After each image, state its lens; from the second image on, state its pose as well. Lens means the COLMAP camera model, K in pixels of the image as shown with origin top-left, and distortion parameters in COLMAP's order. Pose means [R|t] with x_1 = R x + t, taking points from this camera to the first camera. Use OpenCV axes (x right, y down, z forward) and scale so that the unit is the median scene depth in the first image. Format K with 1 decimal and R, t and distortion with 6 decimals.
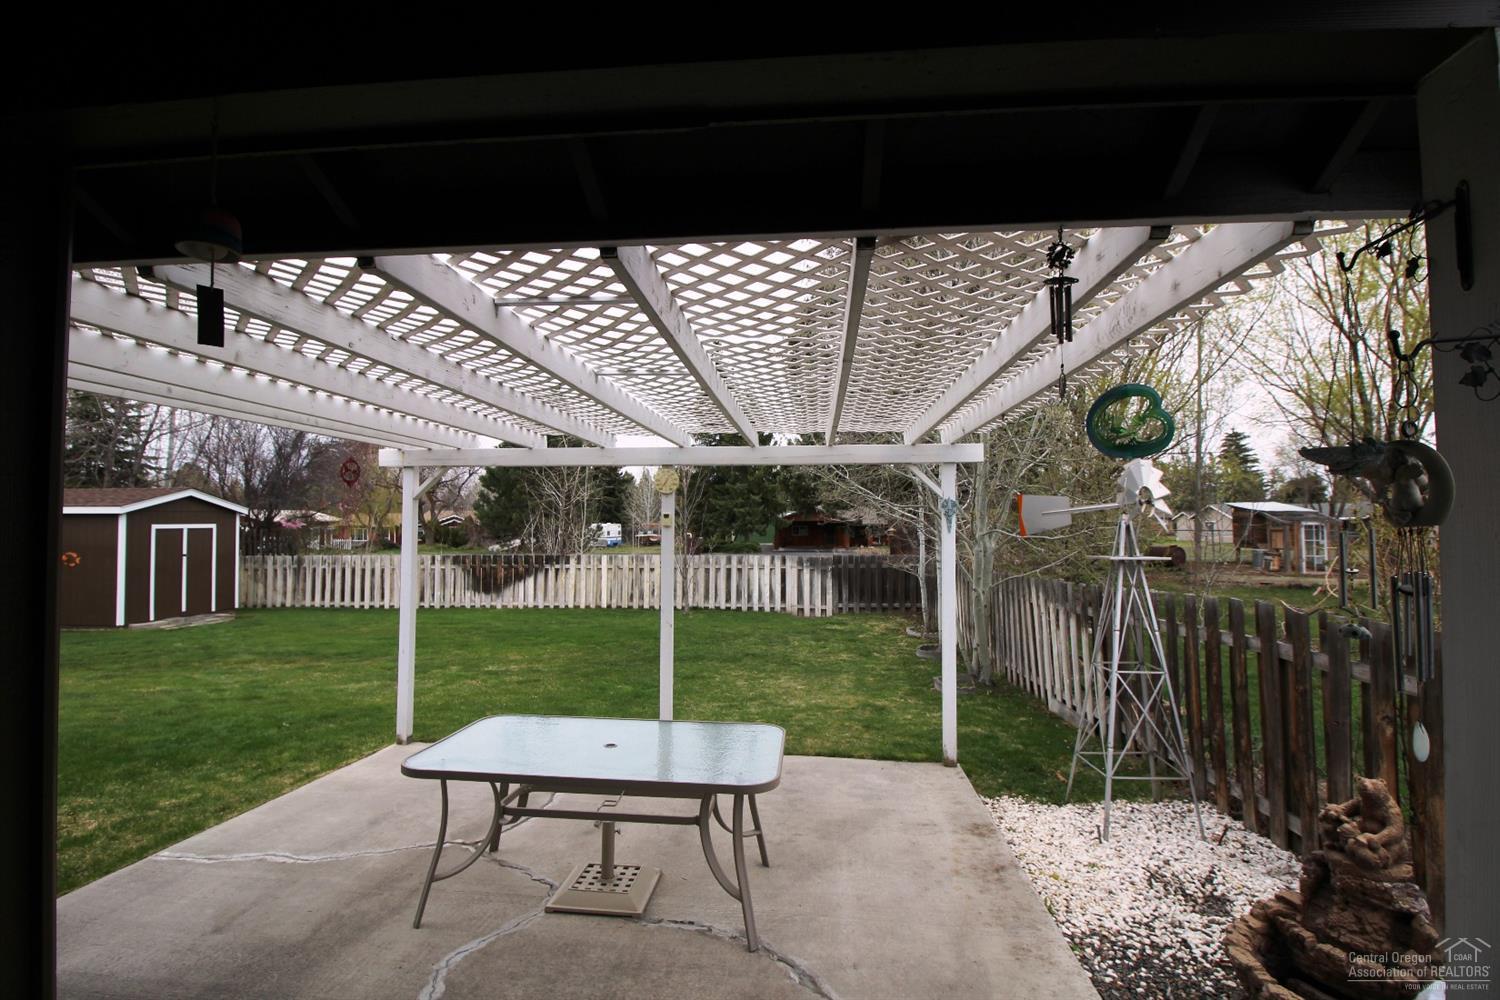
lens RADIAL K [[714.3, 0, 748.4], [0, 714.3, 499.3], [0, 0, 1]] dist [-0.000056, -0.011955]
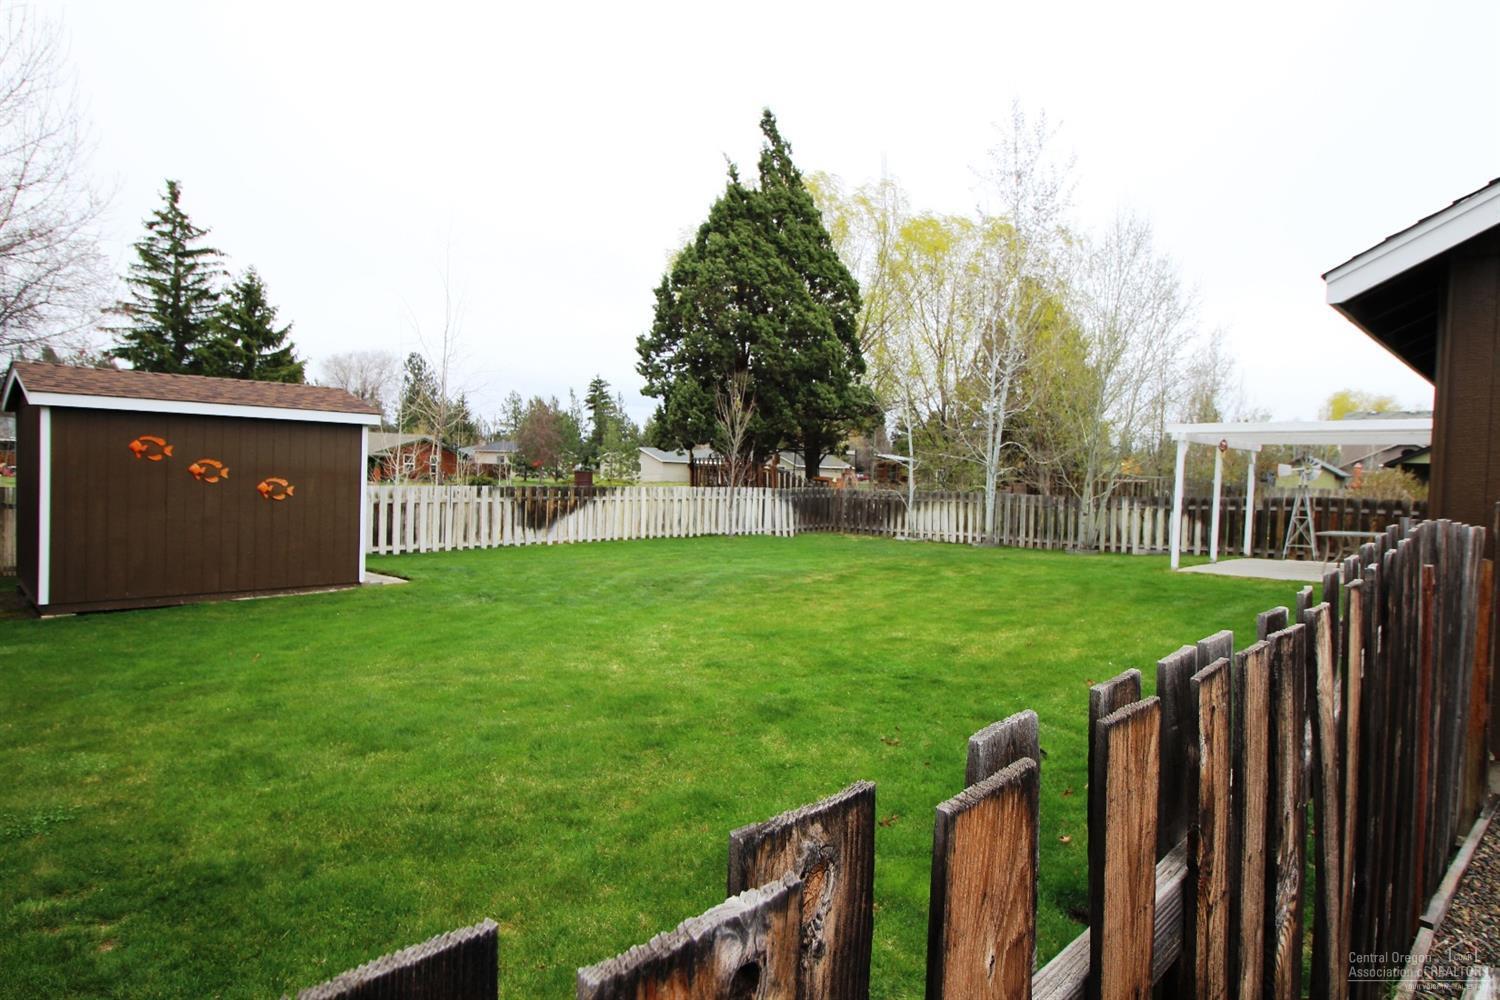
lens RADIAL K [[831.9, 0, 747.3], [0, 831.9, 492.0], [0, 0, 1]] dist [-0.003341, -0.003392]
pose [[0.620772, 0.000886, 0.783991, -1.041984], [-0.060909, 0.997031, 0.047102, 0.020414], [-0.781621, -0.076992, 0.618983, 0.149632]]
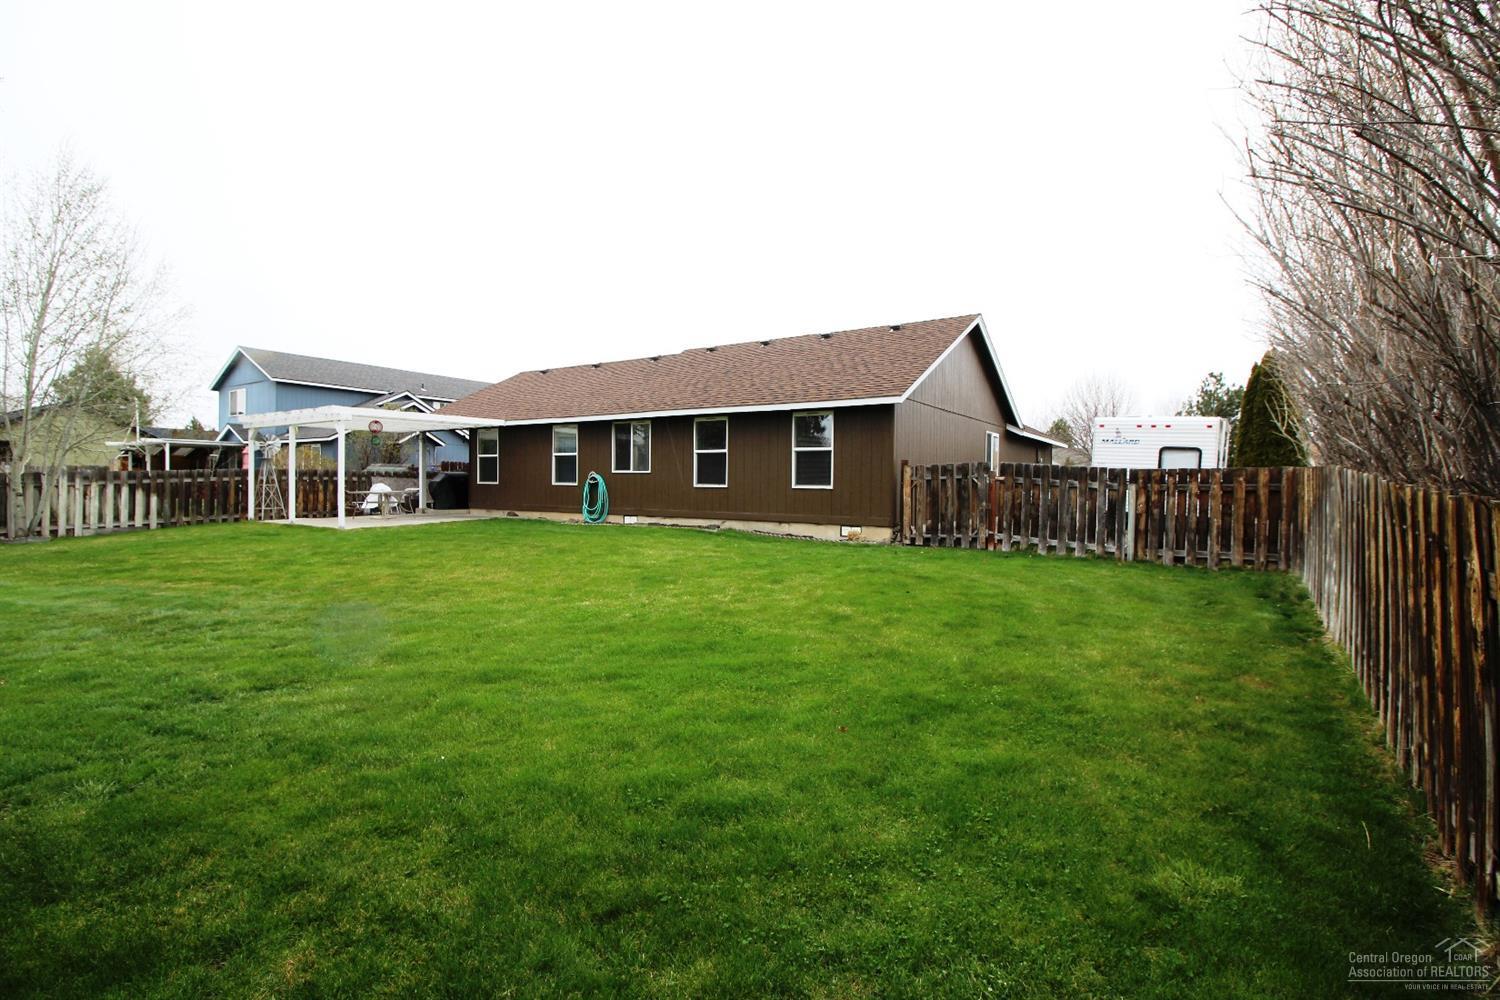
lens RADIAL K [[714.3, 0, 742.6], [0, 714.3, 496.6], [0, 0, 1]] dist [-0.000056, -0.011955]
pose [[-0.890240, -0.014050, 0.455274, -0.940065], [-0.022758, 0.999648, -0.013651, 0.071807], [-0.454922, -0.022514, -0.890246, 0.838603]]
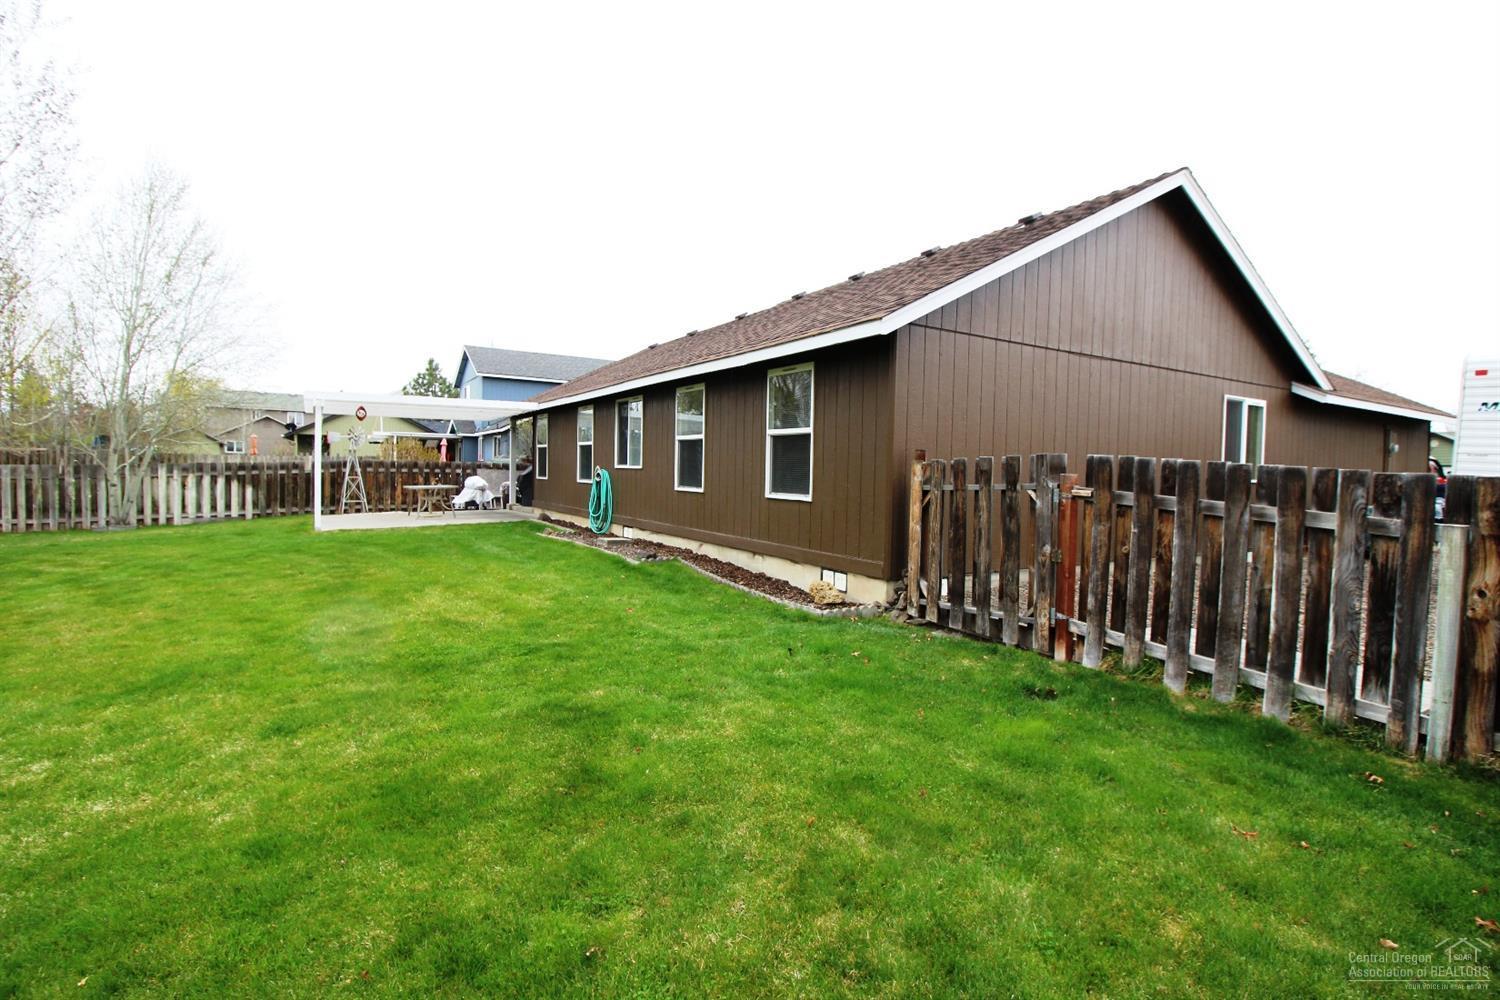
lens RADIAL K [[714.3, 0, 744.7], [0, 714.3, 498.5], [0, 0, 1]] dist [-0.000056, -0.011955]
pose [[-0.616021, -0.041832, 0.786618, -0.989331], [-0.043937, 0.998859, 0.018711, 0.043801], [-0.786503, -0.023035, -0.617156, 0.424758]]
